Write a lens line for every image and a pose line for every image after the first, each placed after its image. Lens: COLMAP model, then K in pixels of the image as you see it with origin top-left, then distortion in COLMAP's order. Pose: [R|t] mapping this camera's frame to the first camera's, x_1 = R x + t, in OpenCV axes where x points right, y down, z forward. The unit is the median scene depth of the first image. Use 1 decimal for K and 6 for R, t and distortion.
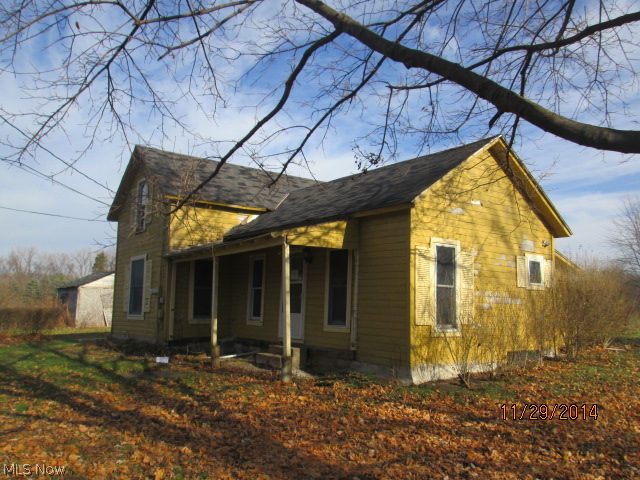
lens RADIAL K [[520.0, 0, 301.6], [0, 520.0, 240.0], [0, 0, 1]] dist [-0.003209, 0.000294]
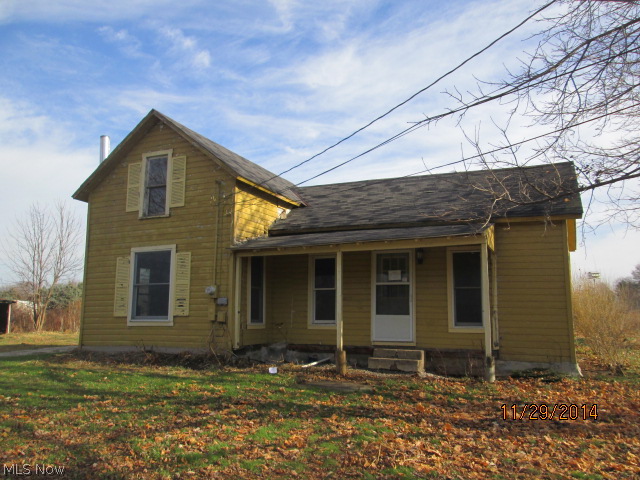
lens RADIAL K [[520.0, 0, 301.6], [0, 520.0, 240.0], [0, 0, 1]] dist [-0.003209, 0.000294]
pose [[0.882657, 0.064663, 0.465548, -0.554746], [-0.058077, 0.997905, -0.028494, 0.034756], [-0.466415, -0.001887, 0.884564, 0.200341]]
